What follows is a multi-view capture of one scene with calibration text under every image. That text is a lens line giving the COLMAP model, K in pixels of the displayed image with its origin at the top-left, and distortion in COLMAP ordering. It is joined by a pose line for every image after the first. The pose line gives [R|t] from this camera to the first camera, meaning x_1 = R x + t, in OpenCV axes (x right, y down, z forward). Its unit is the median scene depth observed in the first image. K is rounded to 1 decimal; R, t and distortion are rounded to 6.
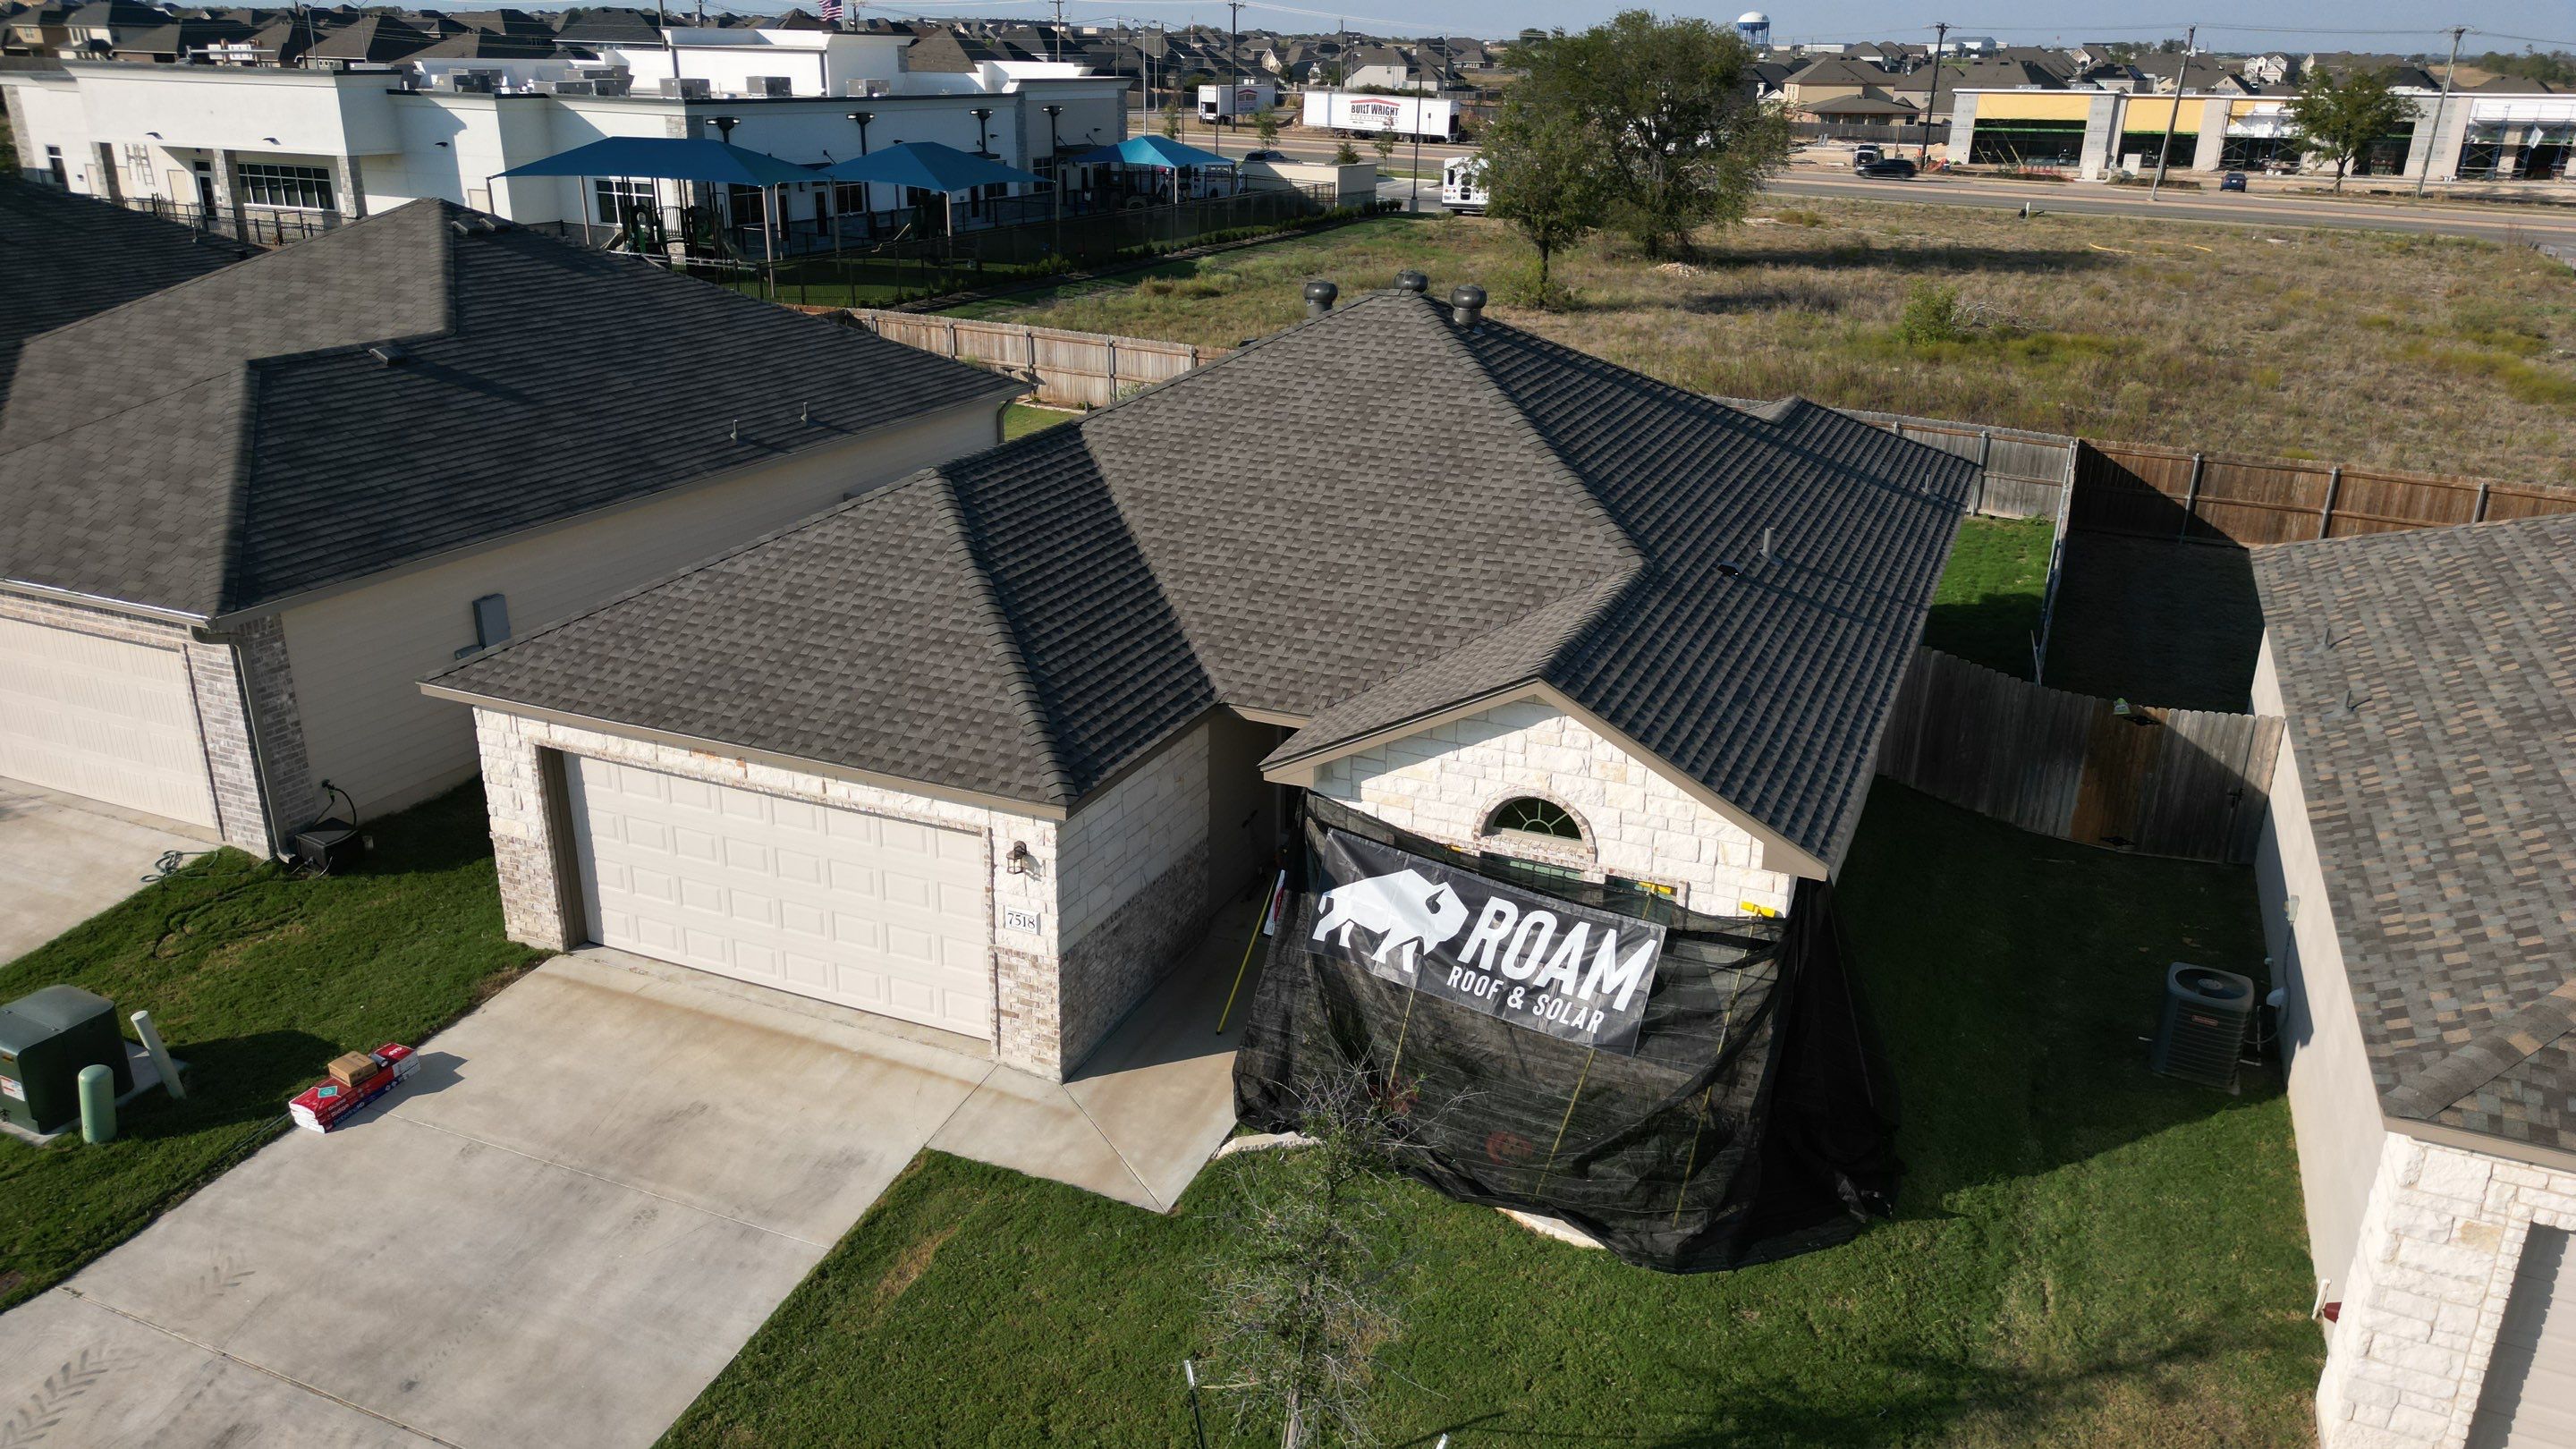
lens RADIAL K [[1807.0, 0, 1291.0], [0, 1807.0, 726.0], [0, 0, 1]] dist [0.085421, -0.088029]
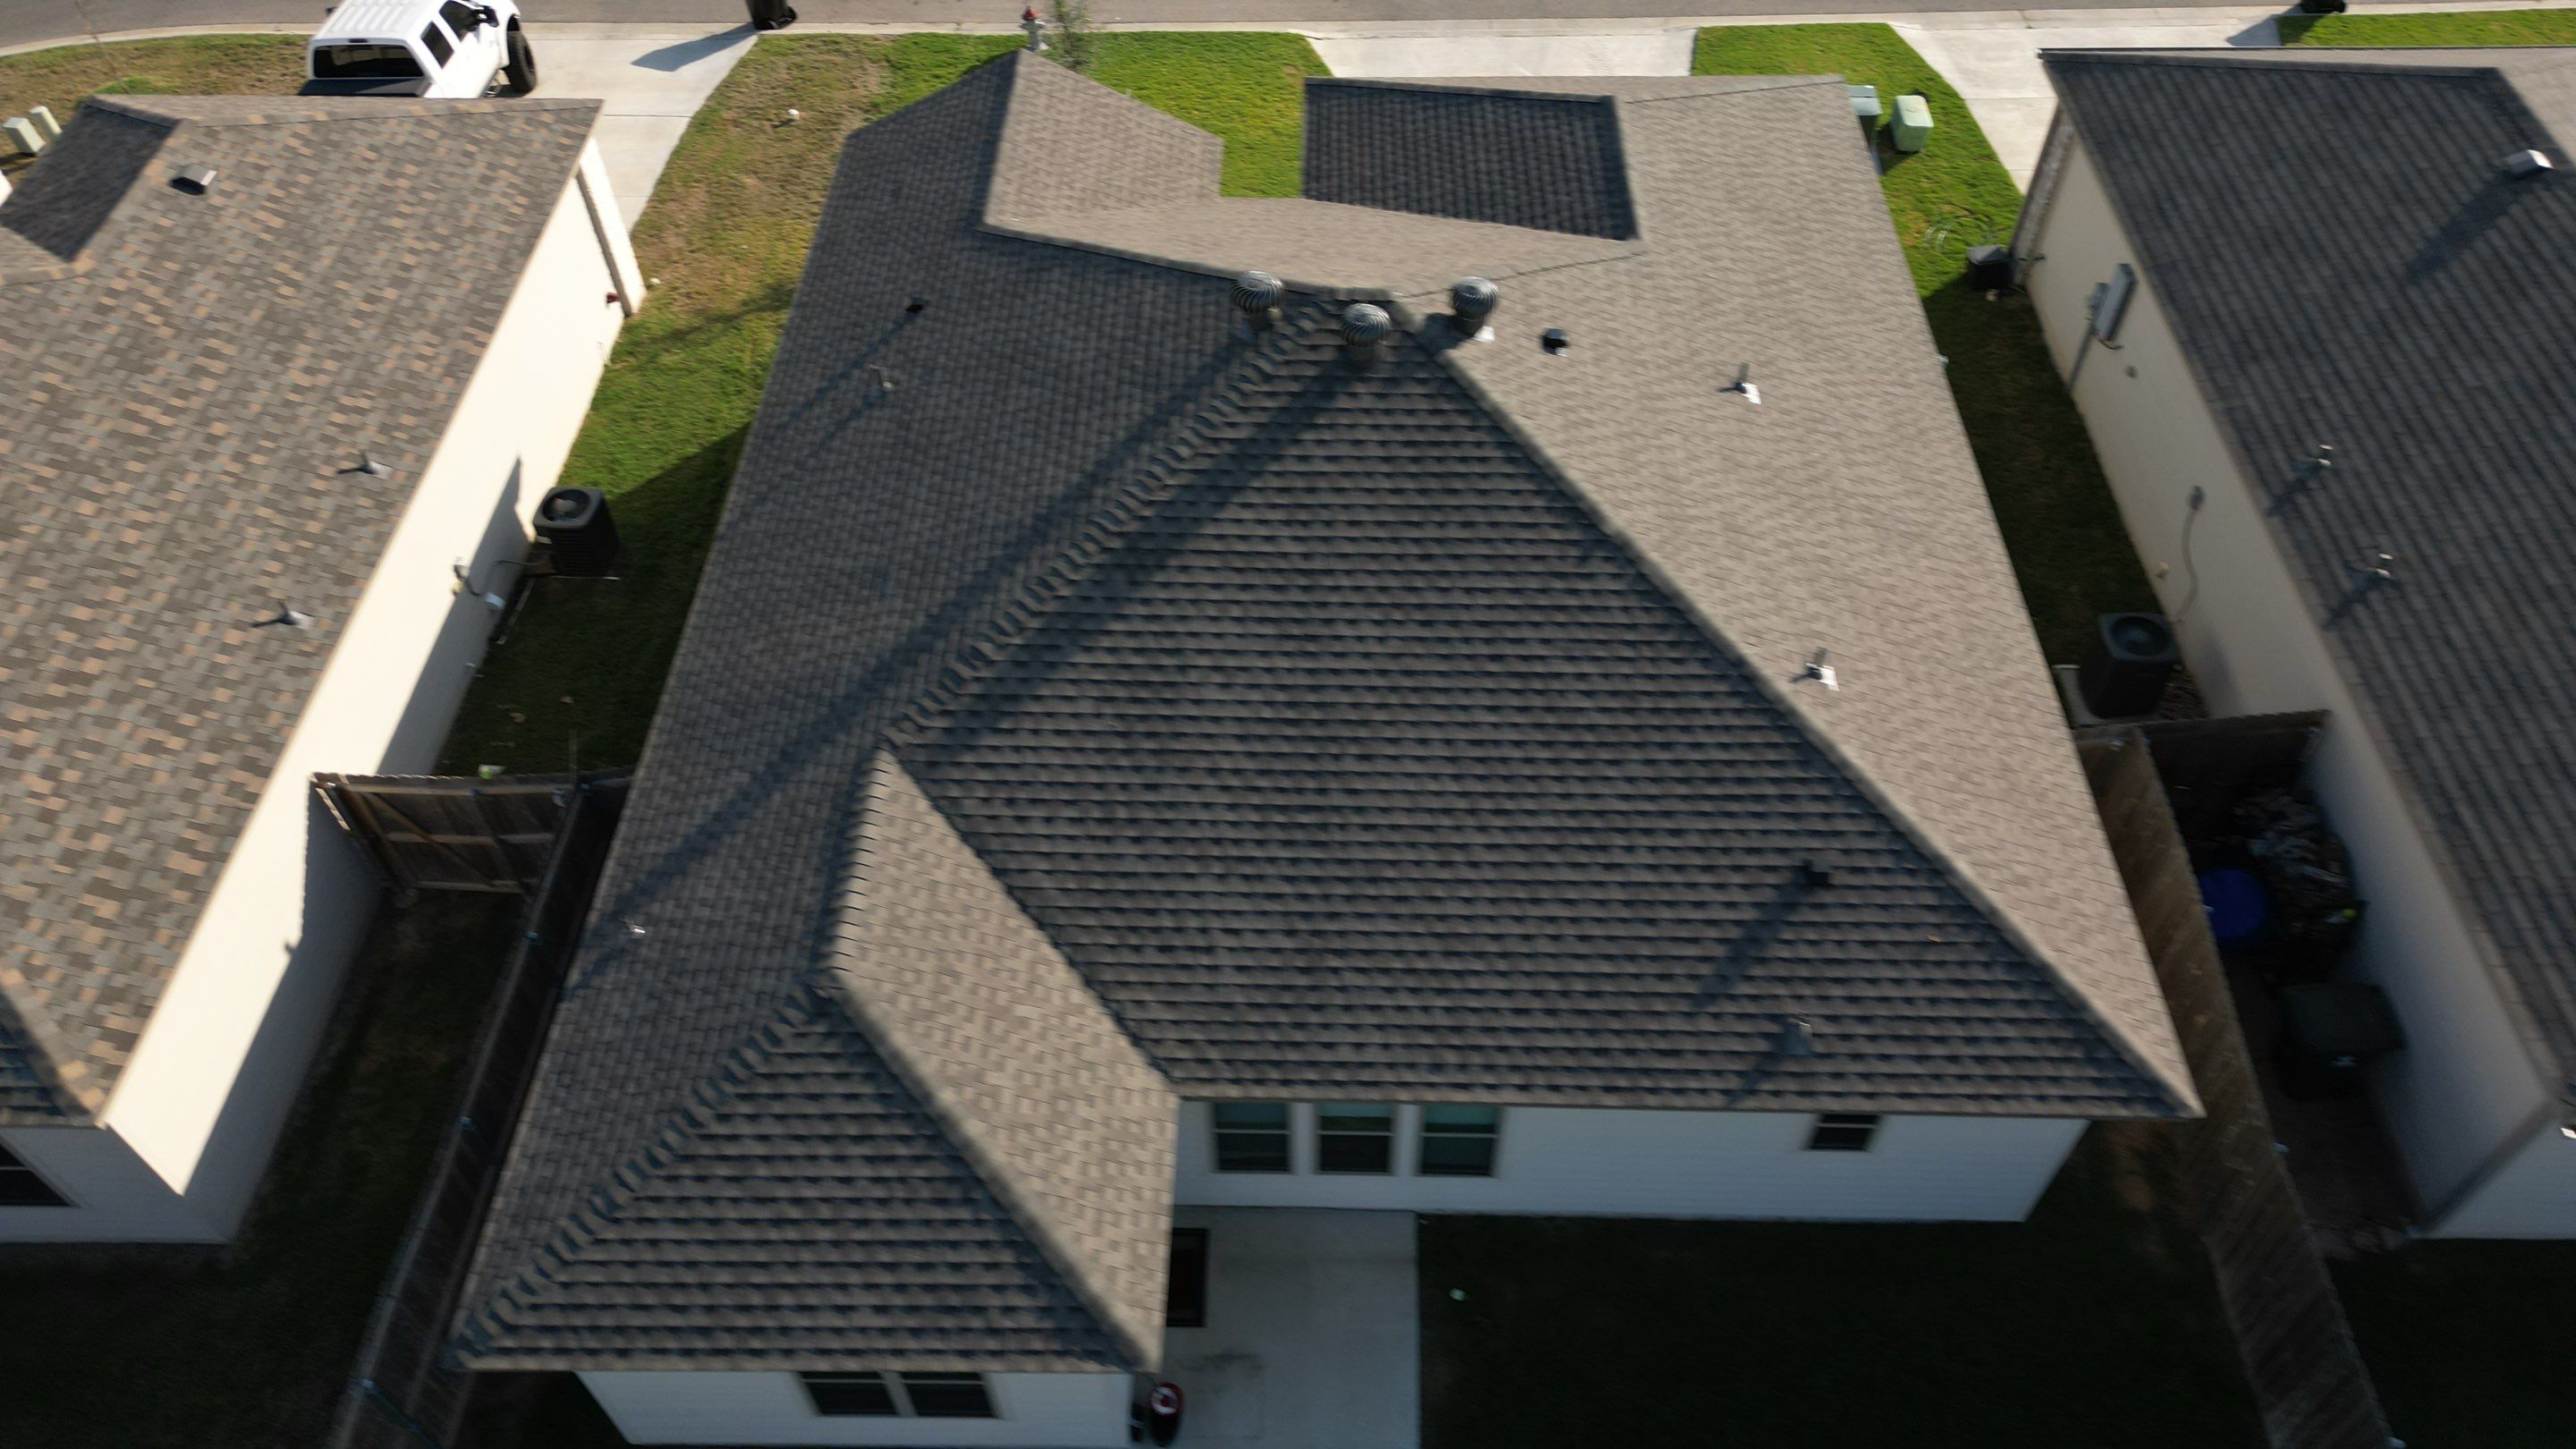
lens RADIAL K [[1807.0, 0, 1282.5], [0, 1807.0, 722.4], [0, 0, 1]] dist [0.085421, -0.088029]
pose [[-0.925089, 0.280186, -0.256333, 0.436726], [-0.139391, 0.377351, 0.915520, -1.131633], [0.353244, 0.882667, -0.310028, 1.842564]]
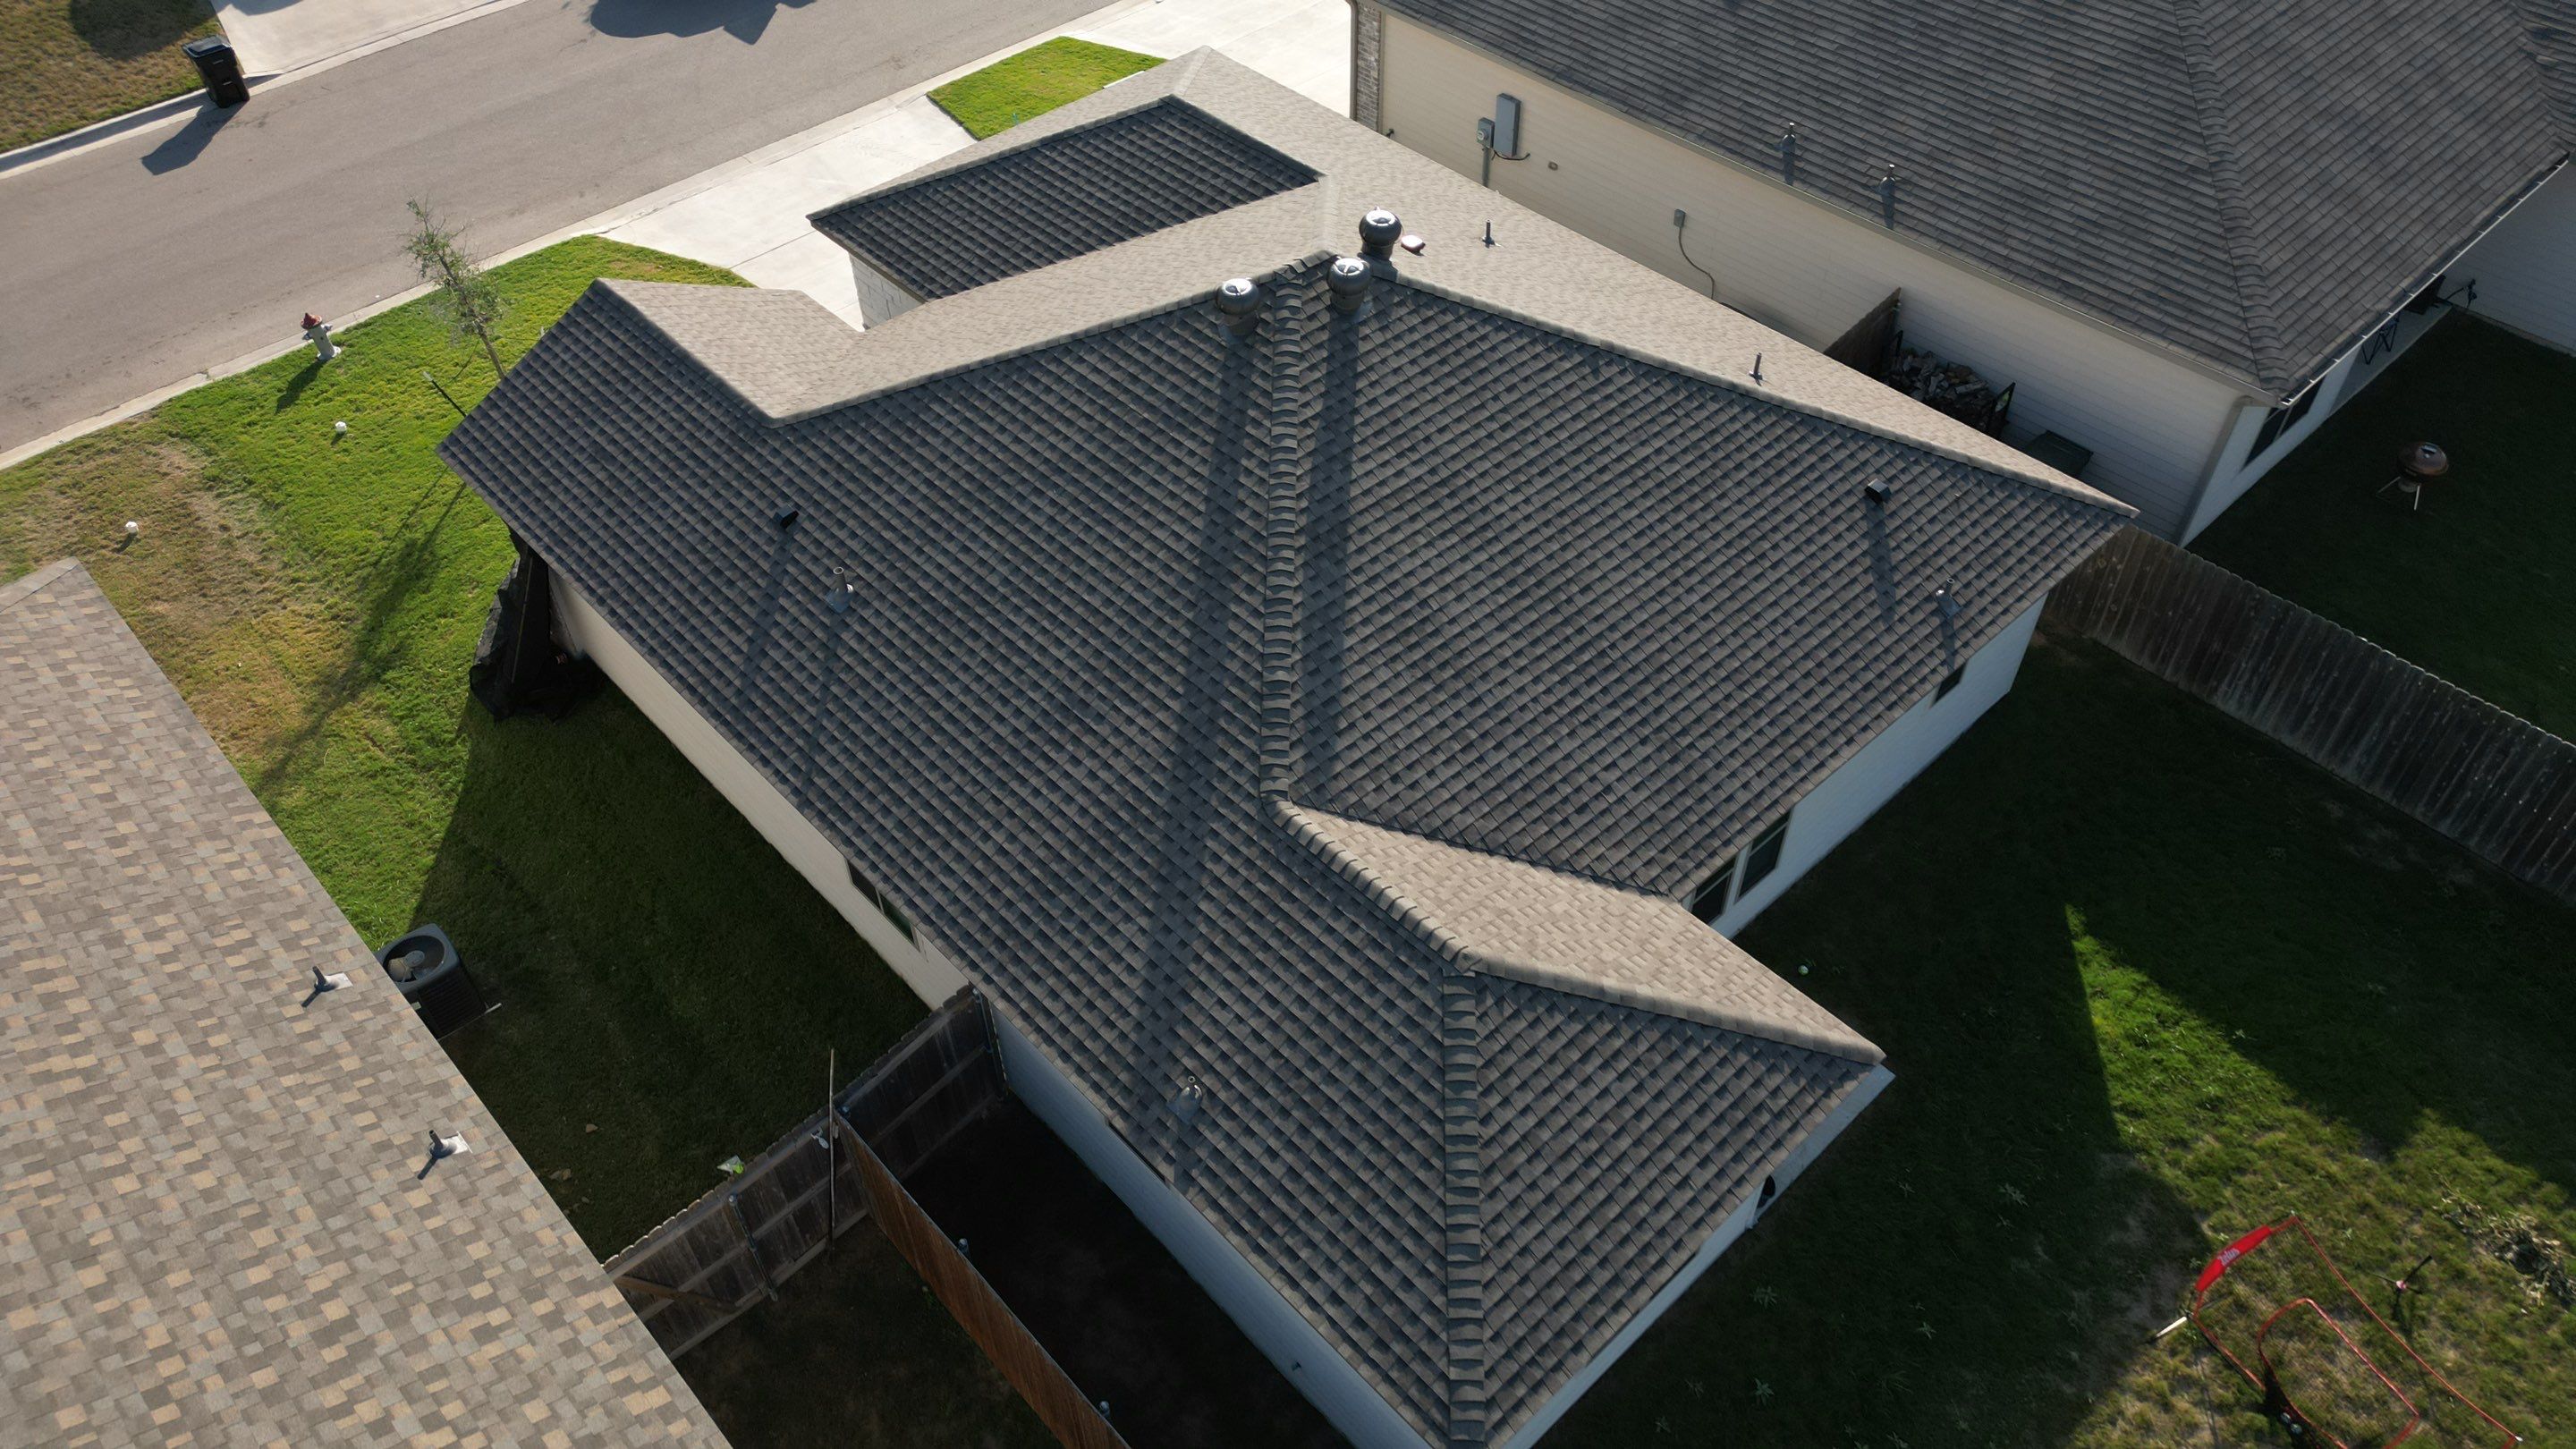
lens RADIAL K [[1807.0, 0, 1285.1], [0, 1807.0, 724.8], [0, 0, 1]] dist [0.085421, -0.088029]
pose [[-0.399761, 0.647506, -0.648789, 0.975381], [-0.317931, 0.565917, 0.760696, -0.991741], [0.859716, 0.510366, -0.020369, 1.498333]]
